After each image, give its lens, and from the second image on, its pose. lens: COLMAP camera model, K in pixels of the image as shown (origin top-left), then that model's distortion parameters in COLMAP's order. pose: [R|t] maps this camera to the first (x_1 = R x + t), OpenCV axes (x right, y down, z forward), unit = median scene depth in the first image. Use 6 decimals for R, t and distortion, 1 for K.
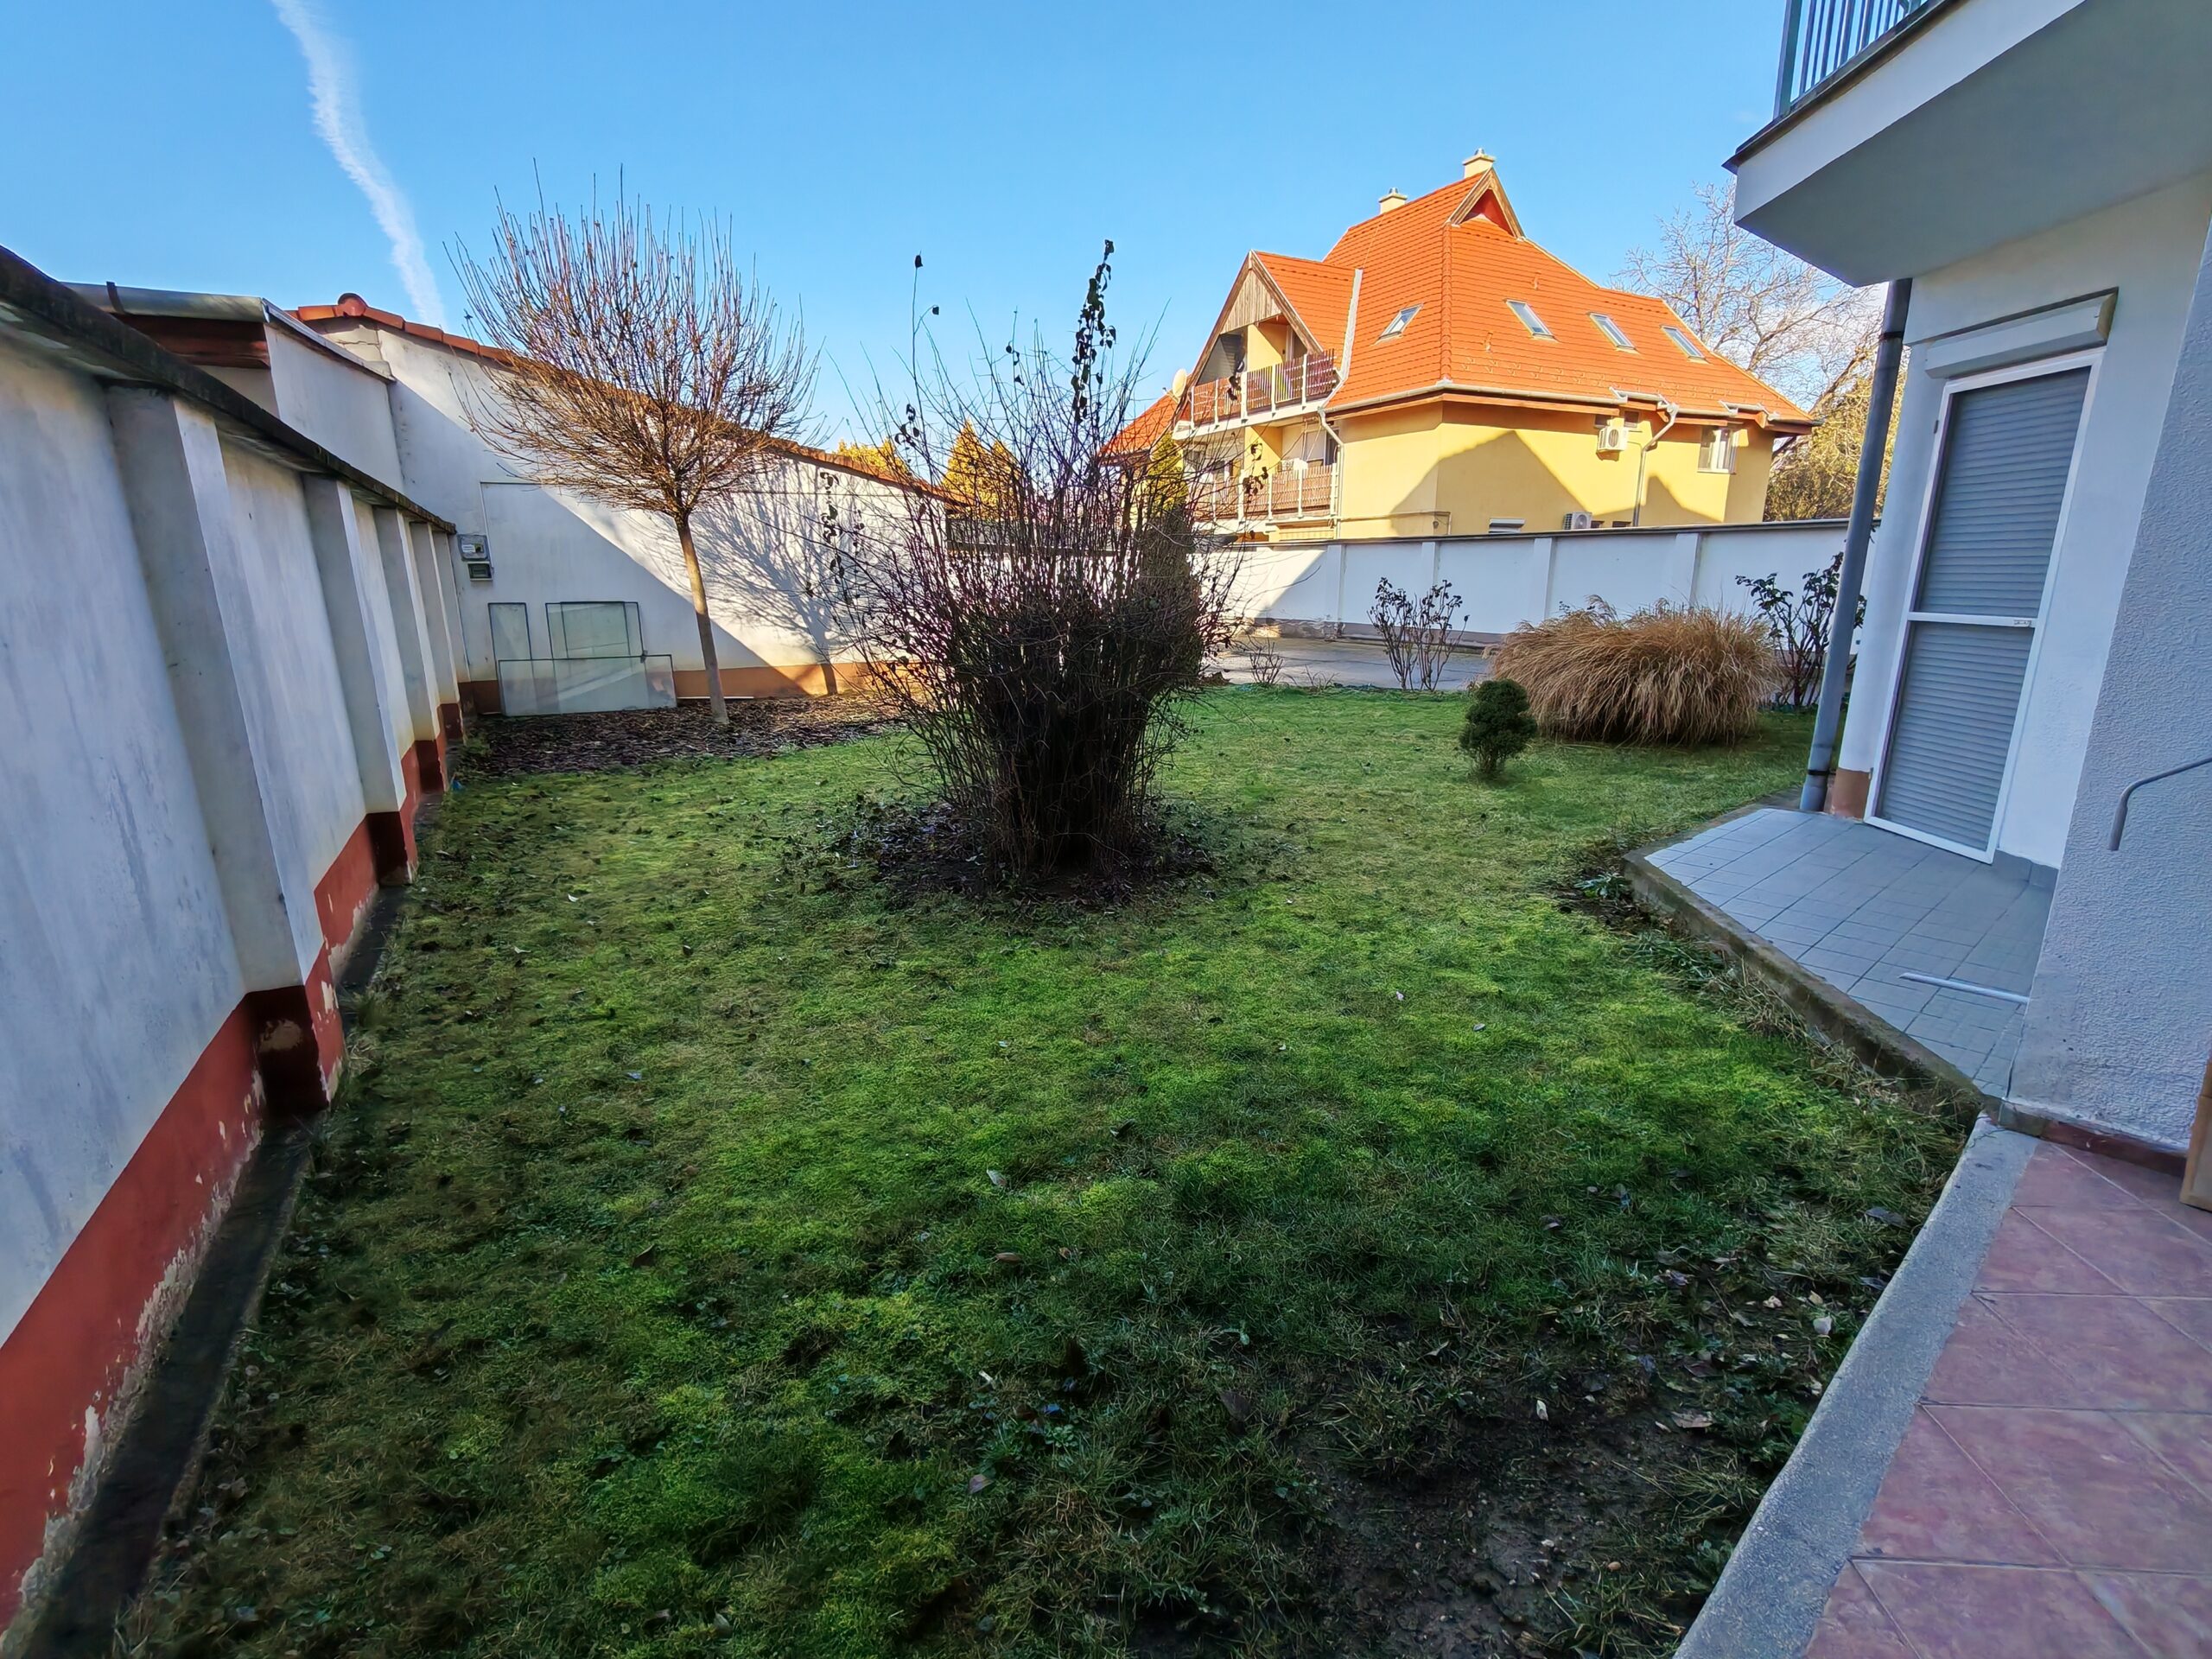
lens RADIAL K [[1008.3, 0, 1093.5], [0, 1008.3, 821.8], [0, 0, 1]] dist [-0.002289, -0.000159]
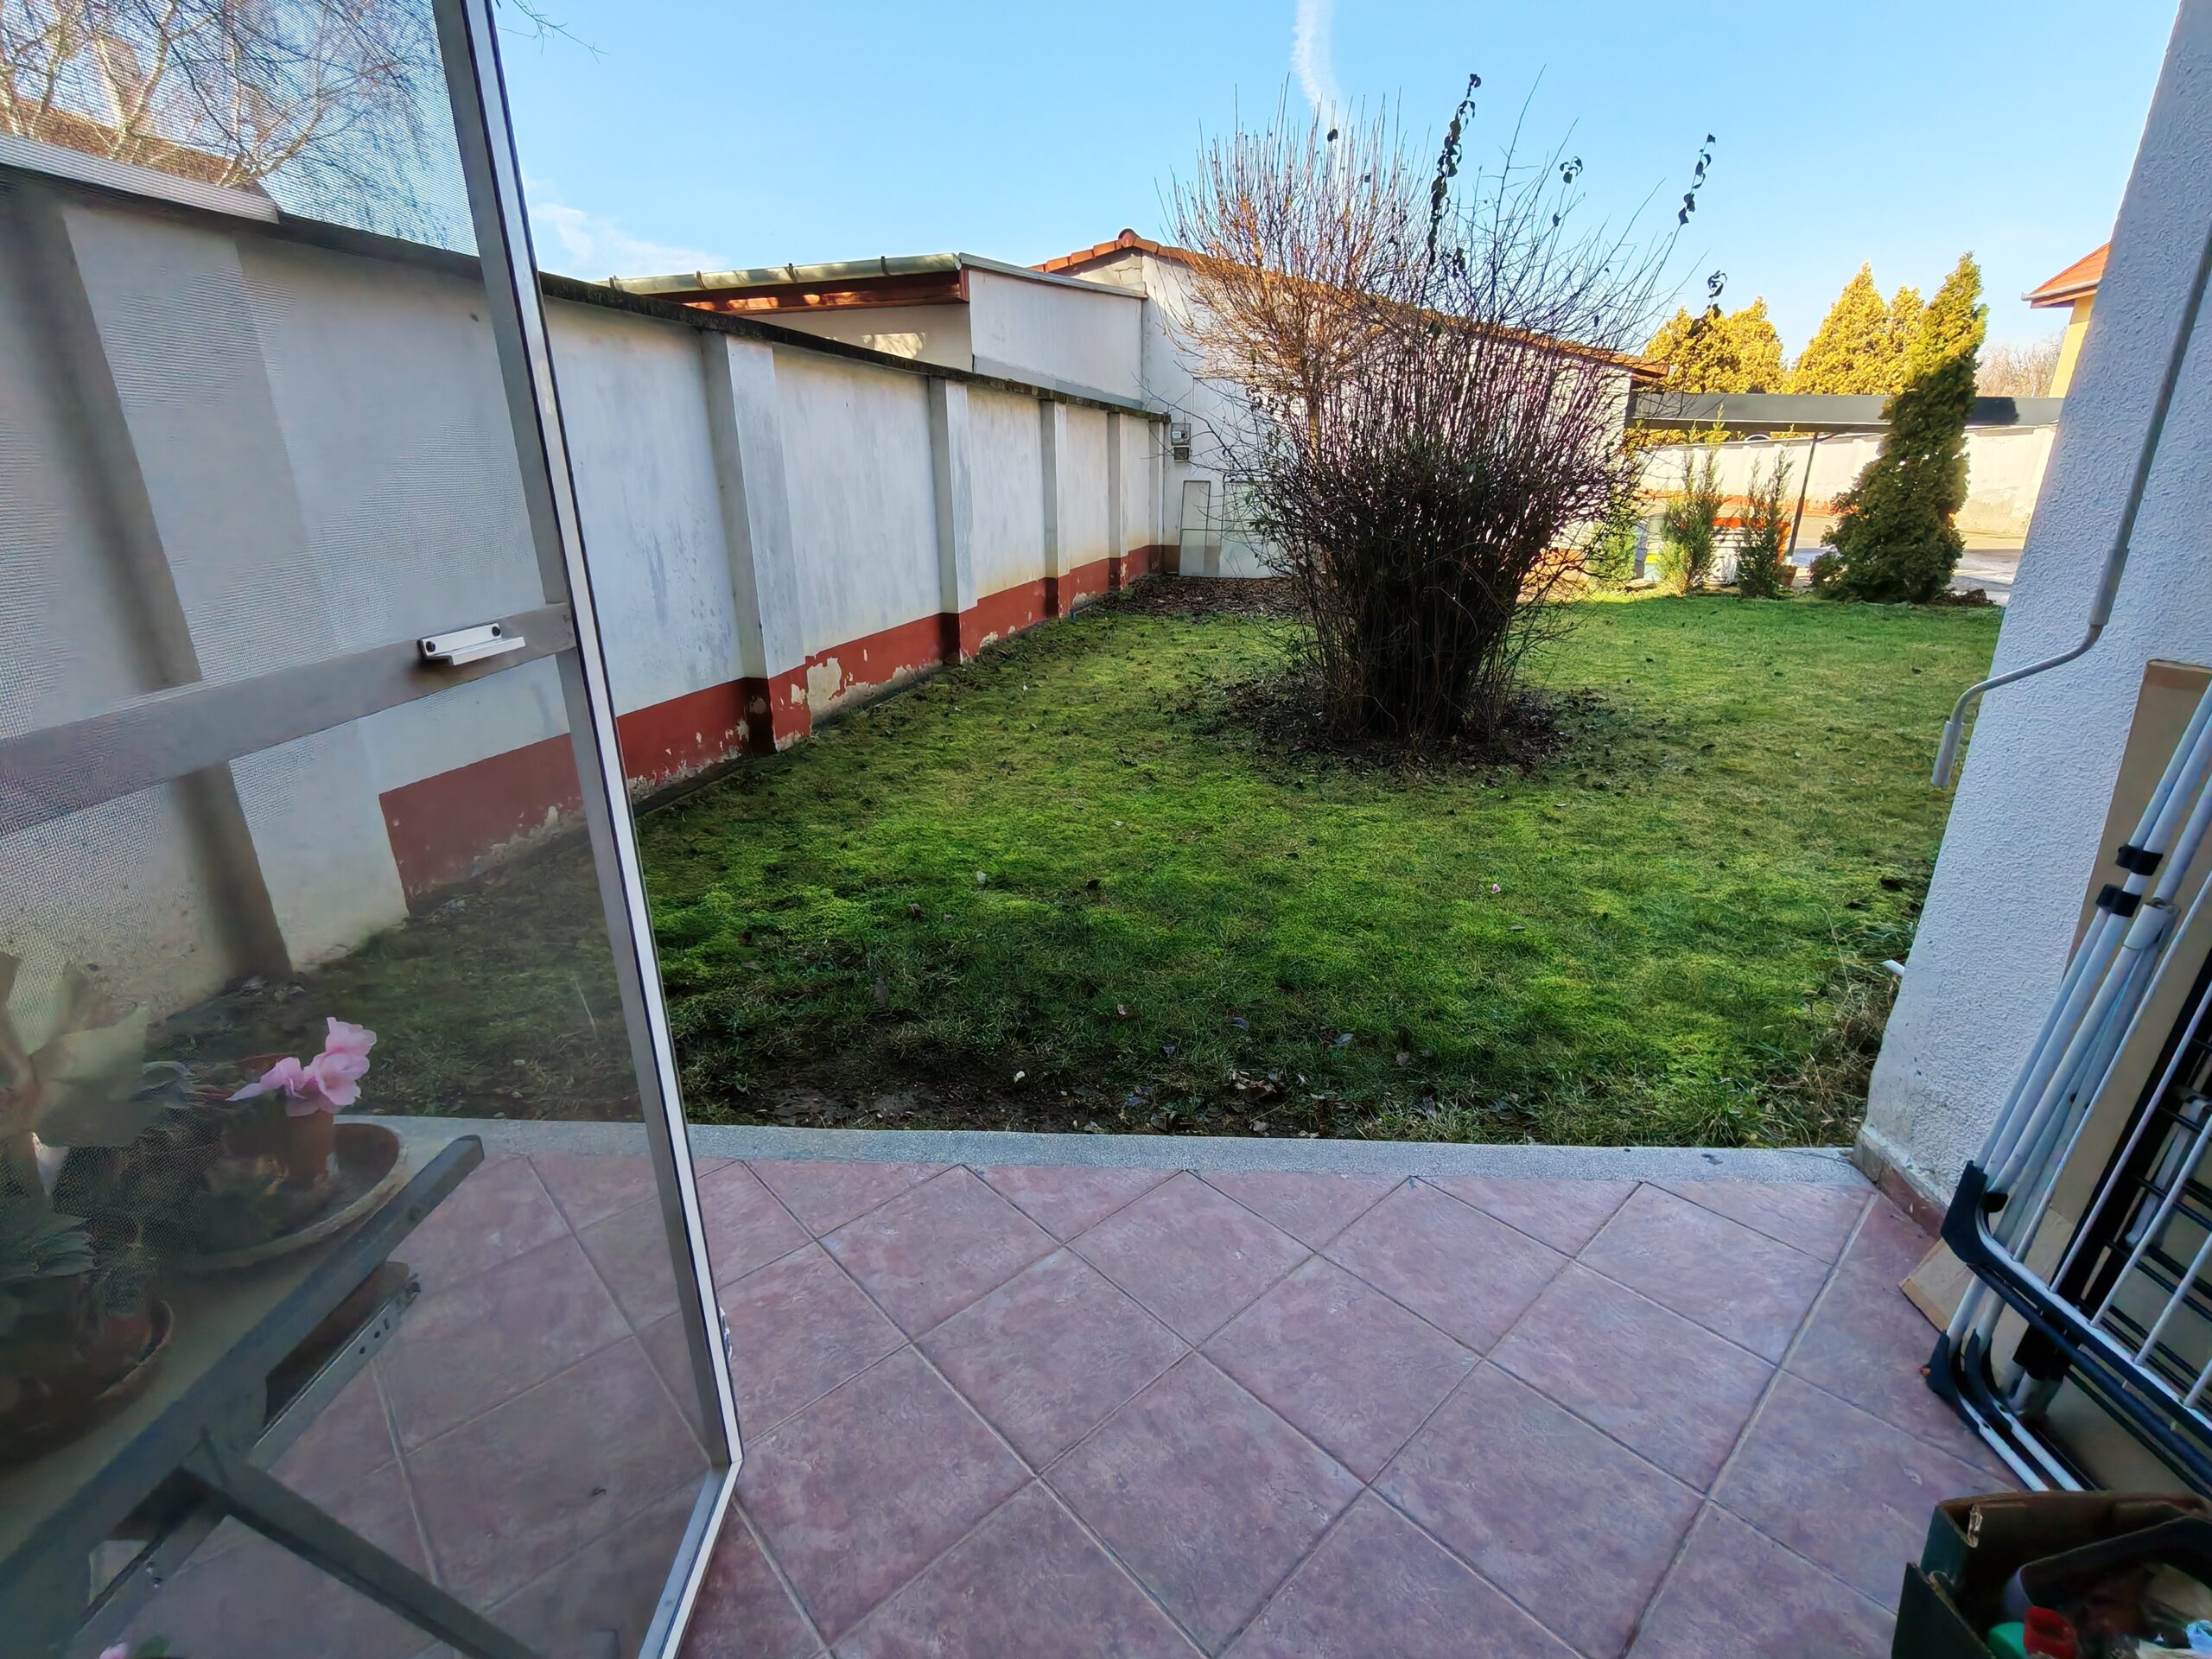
lens RADIAL K [[1008.3, 0, 1109.6], [0, 1008.3, 822.2], [0, 0, 1]] dist [-0.002289, -0.000159]
pose [[0.729324, 0.227745, -0.645150, 0.911457], [-0.164259, 0.973677, 0.158028, 0.032849], [0.664157, -0.009282, 0.747535, 0.087463]]
